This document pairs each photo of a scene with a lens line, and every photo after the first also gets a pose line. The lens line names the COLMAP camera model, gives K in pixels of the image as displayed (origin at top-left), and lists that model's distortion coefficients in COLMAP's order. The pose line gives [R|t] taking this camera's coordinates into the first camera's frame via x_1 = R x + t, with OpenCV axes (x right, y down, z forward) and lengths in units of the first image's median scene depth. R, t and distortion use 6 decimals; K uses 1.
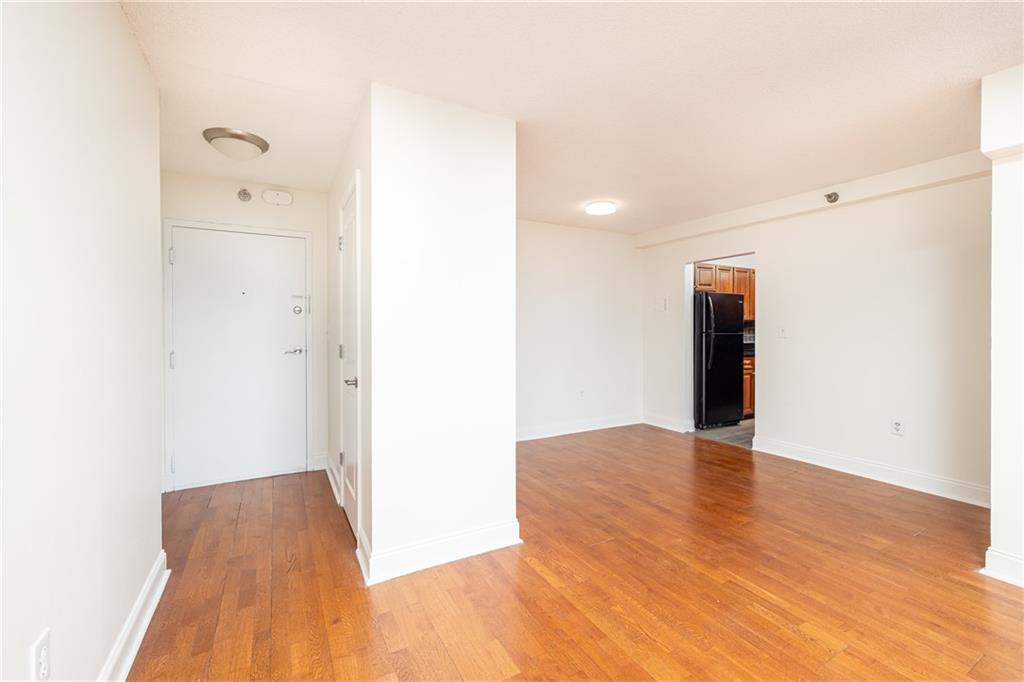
lens RADIAL K [[431.8, 0, 514.0], [0, 431.8, 333.9], [0, 0, 1]] dist [-0.000293, 0.000260]
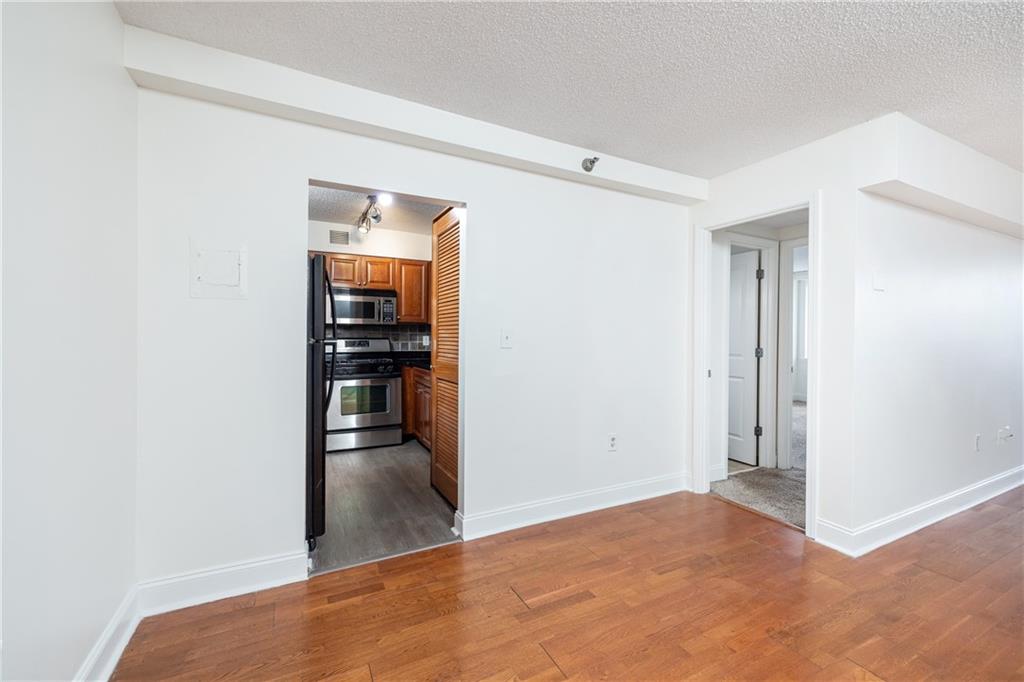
lens RADIAL K [[426.8, 0, 512.0], [0, 426.8, 341.0], [0, 0, 1]] dist [-0.000730, 0.000048]
pose [[0.033546, -0.003442, 0.999431, -0.018781], [0.004768, 0.999983, 0.003284, -0.003482], [-0.999426, 0.004655, 0.033562, 0.770136]]
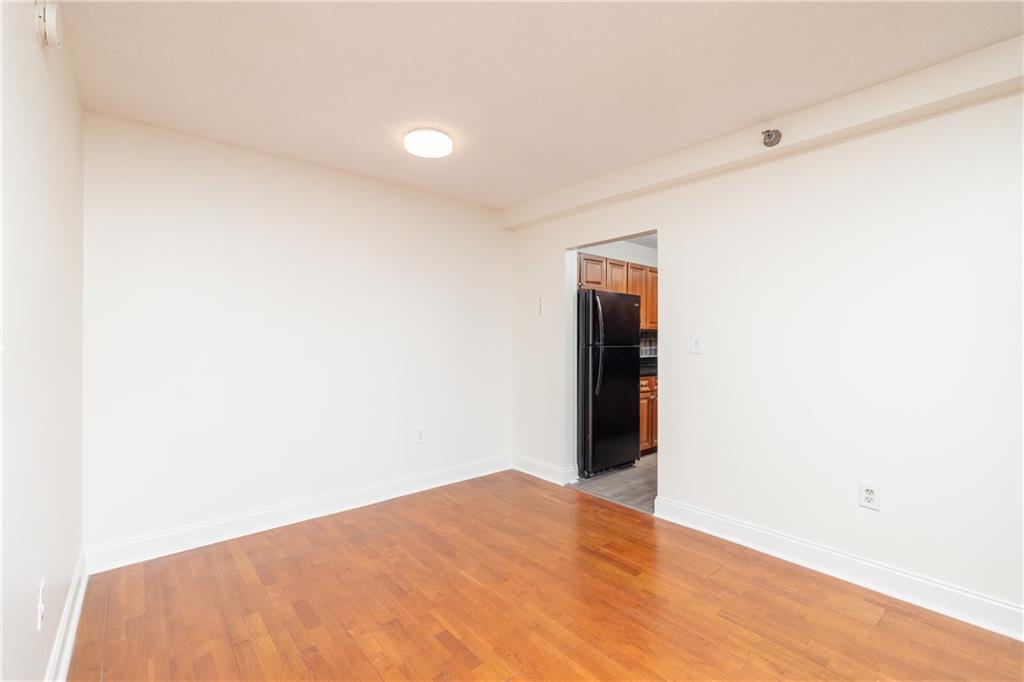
lens RADIAL K [[434.7, 0, 494.2], [0, 434.7, 338.8], [0, 0, 1]] dist [0.001085, 0.000190]
pose [[0.984657, 0.004417, 0.174446, 0.150149], [-0.002272, 0.999919, -0.012492, -0.004500], [-0.174487, 0.011904, 0.984588, 0.301856]]
